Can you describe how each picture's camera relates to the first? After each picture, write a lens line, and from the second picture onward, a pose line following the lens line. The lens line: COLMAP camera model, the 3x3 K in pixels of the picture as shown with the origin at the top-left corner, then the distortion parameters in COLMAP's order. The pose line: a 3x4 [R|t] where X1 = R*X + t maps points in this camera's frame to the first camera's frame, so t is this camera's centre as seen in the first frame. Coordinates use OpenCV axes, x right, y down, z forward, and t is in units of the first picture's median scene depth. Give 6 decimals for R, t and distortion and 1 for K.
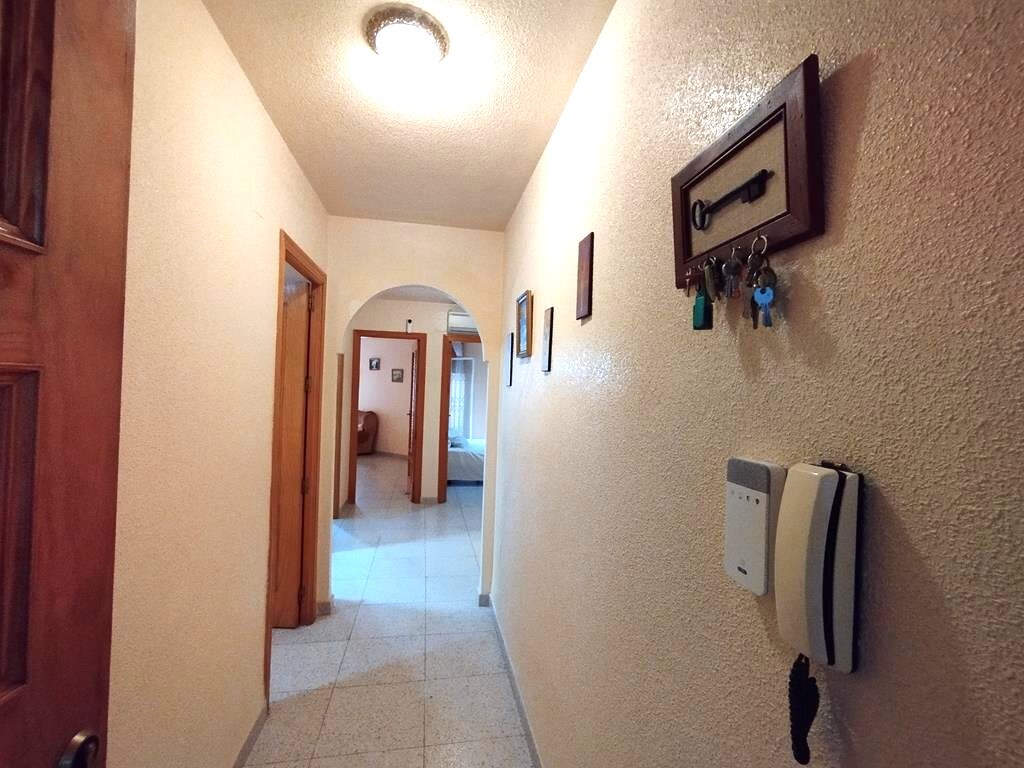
lens RADIAL K [[466.7, 0, 513.2], [0, 466.7, 387.9], [0, 0, 1]] dist [-0.036060, 0.019493]
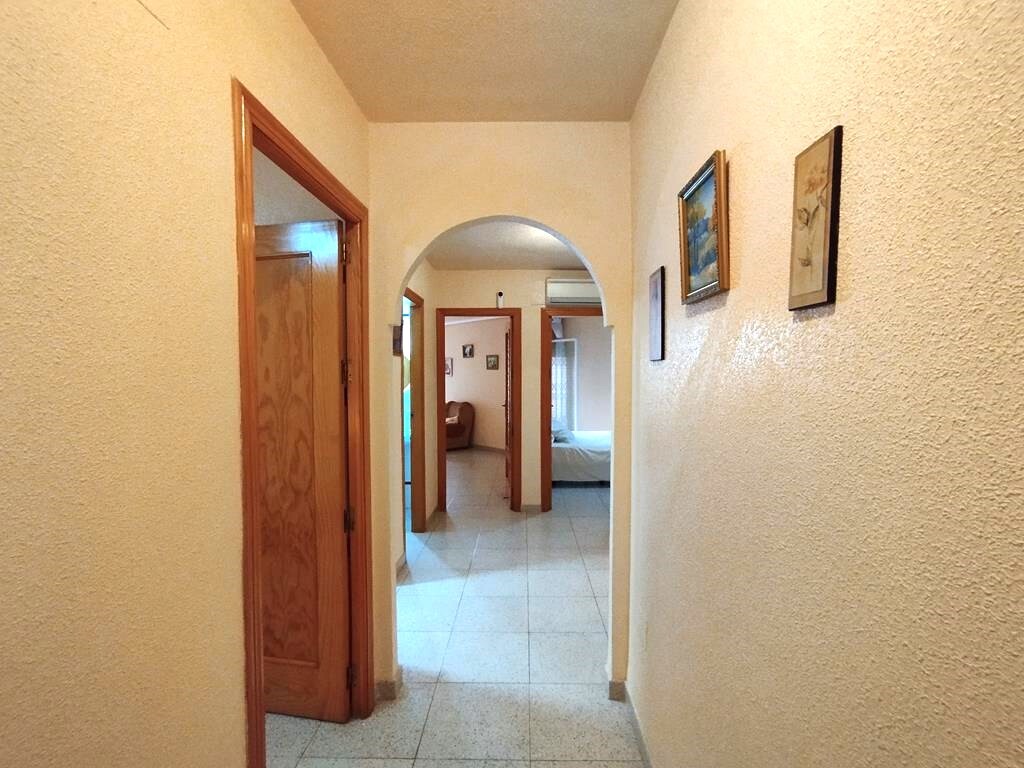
lens RADIAL K [[466.7, 0, 513.2], [0, 466.7, 387.9], [0, 0, 1]] dist [-0.036060, 0.019493]
pose [[0.977107, -0.031359, -0.210423, -0.029860], [0.037332, 0.999003, 0.024475, 0.004430], [0.209446, -0.031770, 0.977304, 0.184223]]
